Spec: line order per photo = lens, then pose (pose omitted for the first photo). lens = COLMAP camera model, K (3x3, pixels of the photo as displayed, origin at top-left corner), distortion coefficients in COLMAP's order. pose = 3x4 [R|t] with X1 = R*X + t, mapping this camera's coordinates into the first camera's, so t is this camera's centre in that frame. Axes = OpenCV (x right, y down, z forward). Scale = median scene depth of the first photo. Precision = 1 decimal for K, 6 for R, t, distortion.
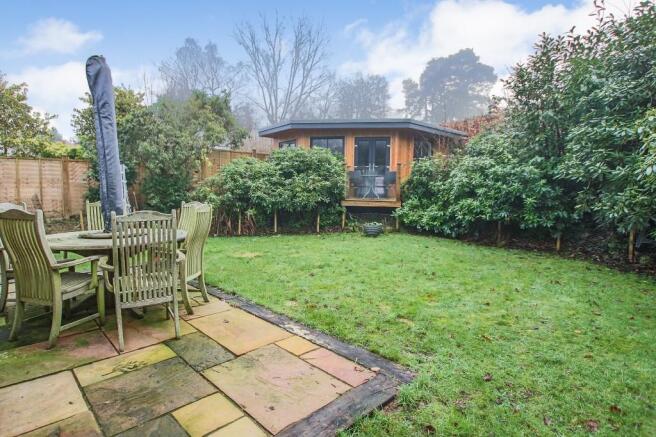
lens RADIAL K [[354.0, 0, 327.5], [0, 354.0, 218.6], [0, 0, 1]] dist [-0.019397, 0.000401]
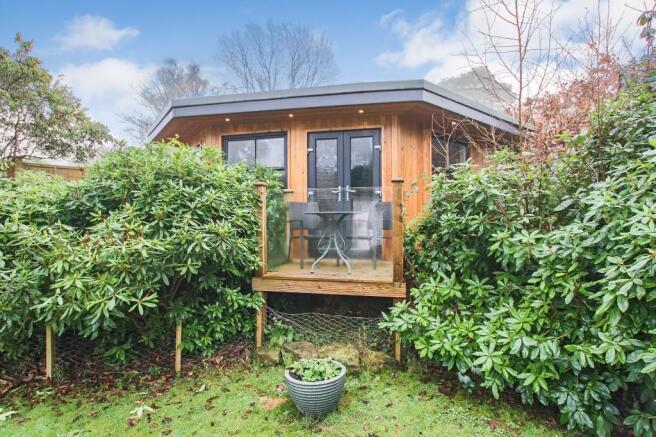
lens RADIAL K [[354.0, 0, 328.3], [0, 354.0, 217.3], [0, 0, 1]] dist [-0.019397, 0.000401]
pose [[0.999345, -0.016051, -0.032445, 0.141402], [0.012932, 0.995473, -0.094159, -0.082312], [0.033810, 0.093678, 0.995028, 0.632714]]
